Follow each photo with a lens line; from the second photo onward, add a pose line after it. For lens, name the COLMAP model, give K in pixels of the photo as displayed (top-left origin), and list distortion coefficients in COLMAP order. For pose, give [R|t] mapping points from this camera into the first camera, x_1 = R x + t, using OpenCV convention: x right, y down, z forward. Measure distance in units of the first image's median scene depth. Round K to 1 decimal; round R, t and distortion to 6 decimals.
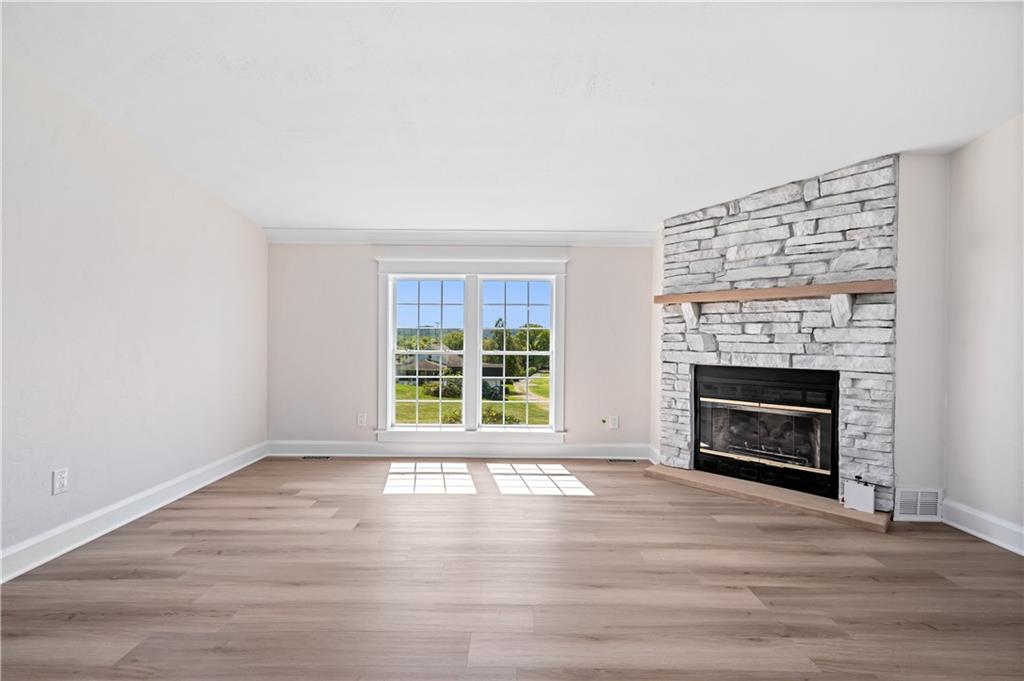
lens RADIAL K [[460.0, 0, 510.2], [0, 460.0, 336.7], [0, 0, 1]] dist [0.002371, 0.000541]
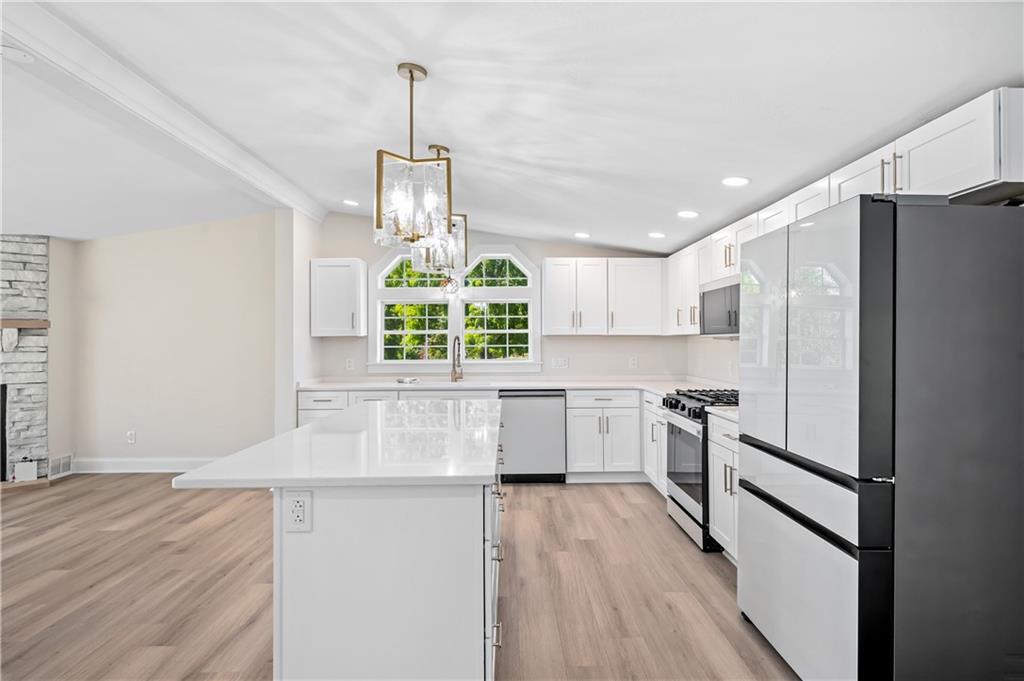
lens RADIAL K [[559.9, 0, 511.1], [0, 559.9, 339.4], [0, 0, 1]] dist [-0.003622, -0.000701]
pose [[-0.006114, -0.004472, 0.999971, -0.970303], [0.003685, 0.999983, 0.004495, -0.061671], [-0.999975, 0.003712, -0.006098, -0.486286]]
